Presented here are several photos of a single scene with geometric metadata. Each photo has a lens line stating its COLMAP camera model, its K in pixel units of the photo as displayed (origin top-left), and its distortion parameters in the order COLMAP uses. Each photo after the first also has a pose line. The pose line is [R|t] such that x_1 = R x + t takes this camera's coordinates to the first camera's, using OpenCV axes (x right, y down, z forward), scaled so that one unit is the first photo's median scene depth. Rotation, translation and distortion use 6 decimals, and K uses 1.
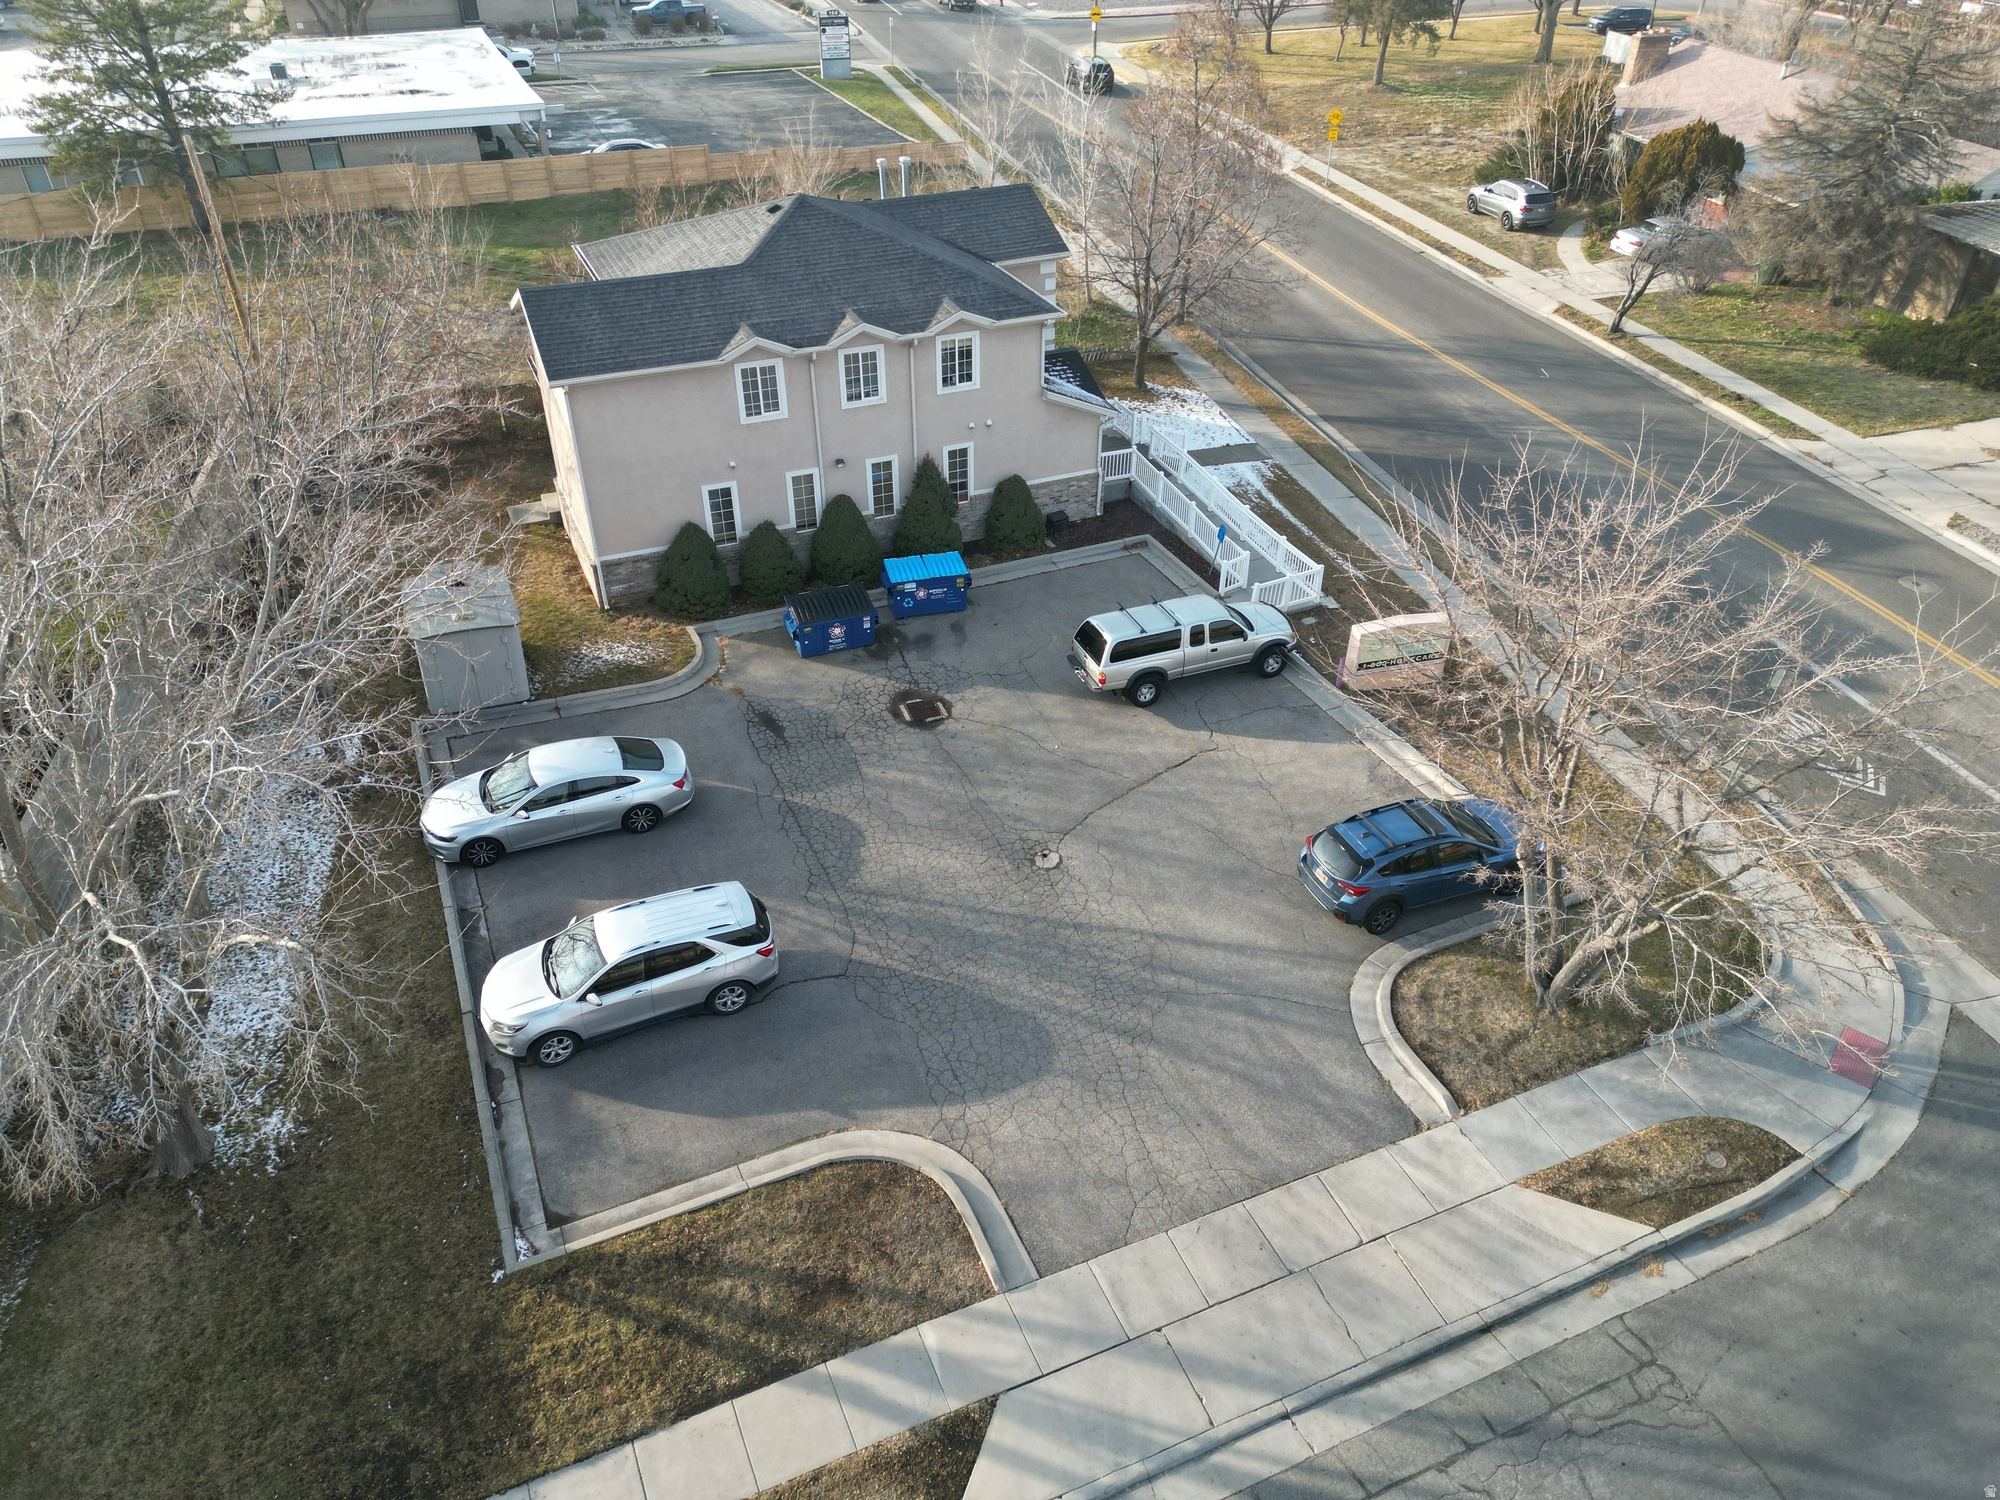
lens RADIAL K [[1391.8, 0, 1001.1], [0, 1391.8, 758.4], [0, 0, 1]] dist [0.088211, -0.089044]
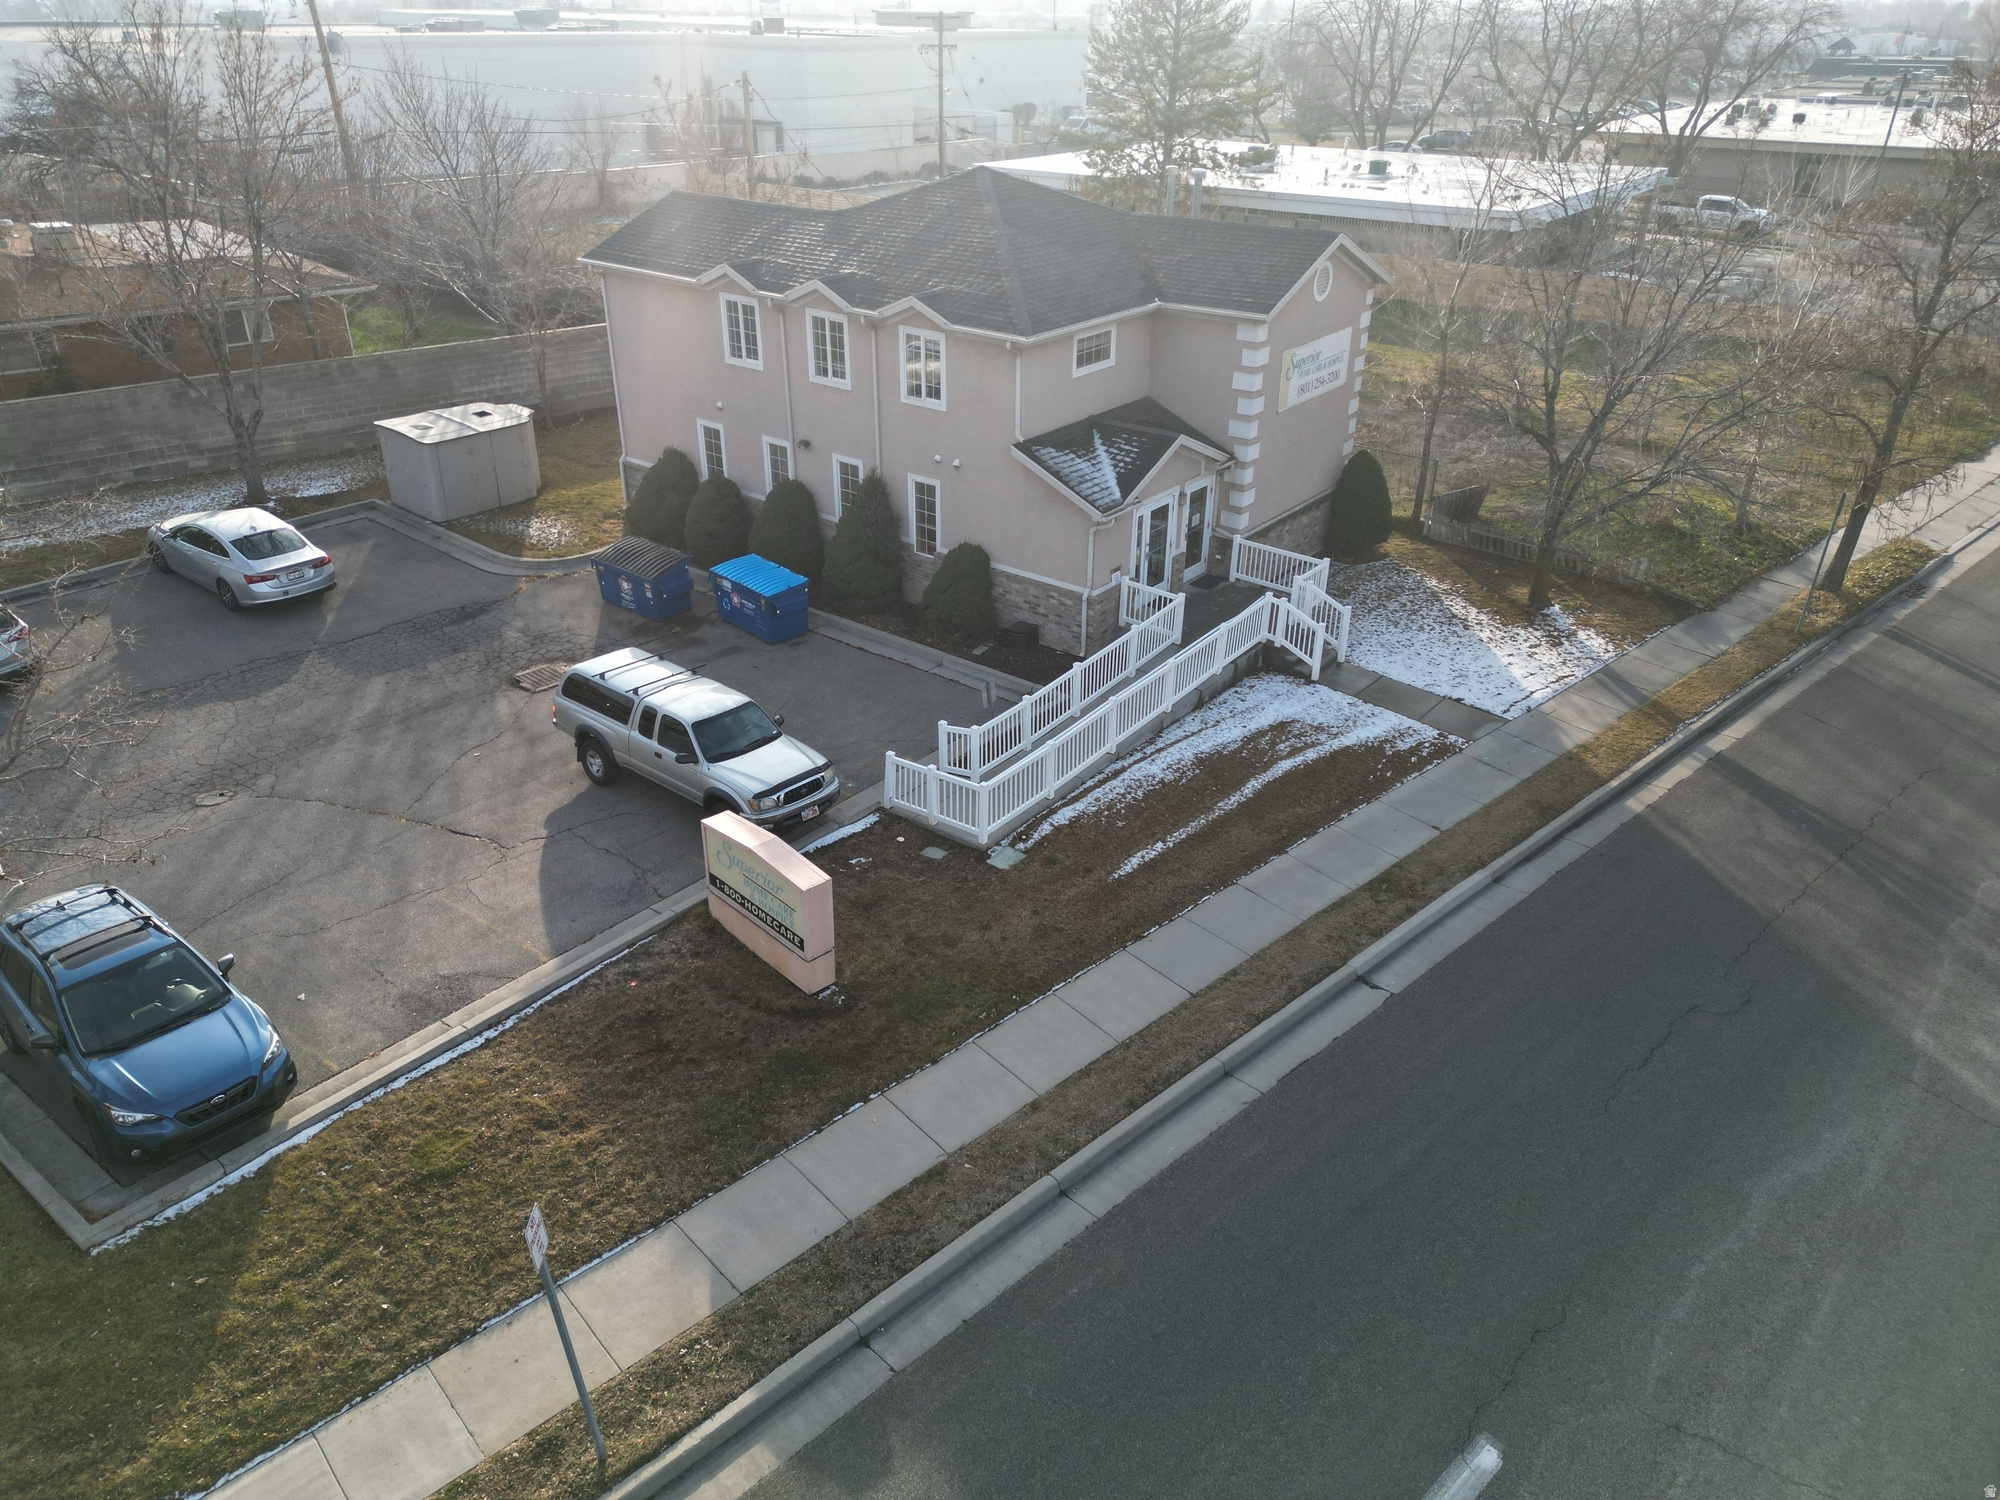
lens RADIAL K [[1391.8, 0, 992.1], [0, 1391.8, 744.6], [0, 0, 1]] dist [0.088211, -0.089044]
pose [[0.471262, 0.410361, -0.780715, 0.673412], [-0.520393, 0.844046, 0.129525, -0.226216], [0.712112, 0.345239, 0.611316, 0.623389]]
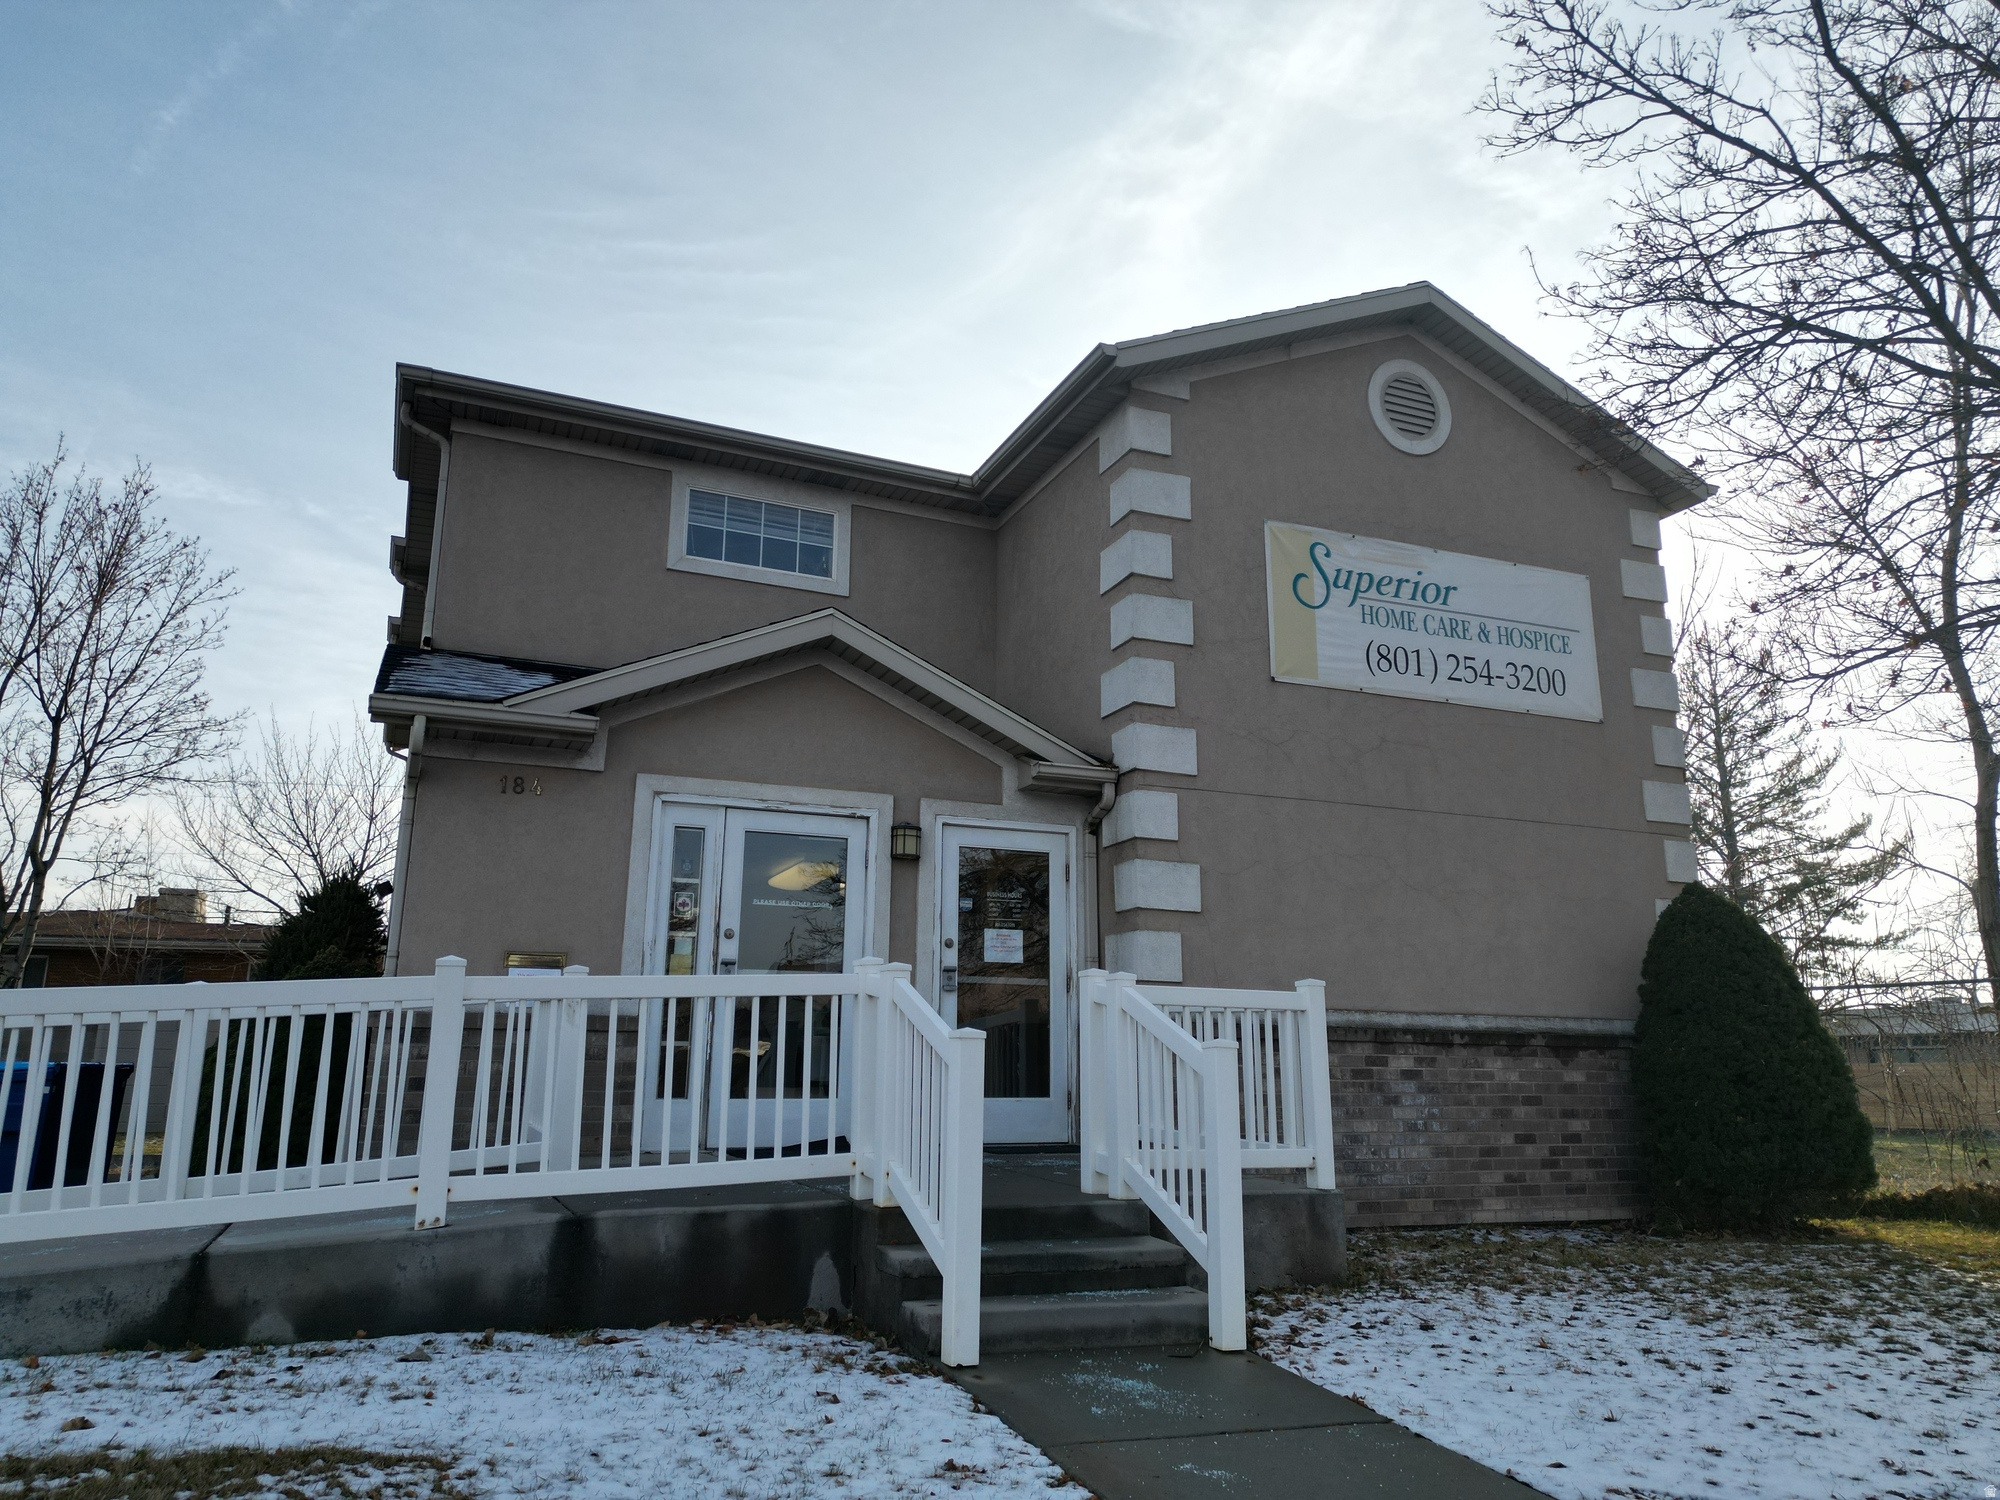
lens RADIAL K [[1391.8, 0, 1006.0], [0, 1391.8, 730.6], [0, 0, 1]] dist [0.088211, -0.089044]
pose [[0.014815, -0.248140, -0.968611, 0.305942], [-0.587735, 0.781538, -0.209204, -0.270106], [0.808918, 0.572386, -0.134262, 1.177941]]
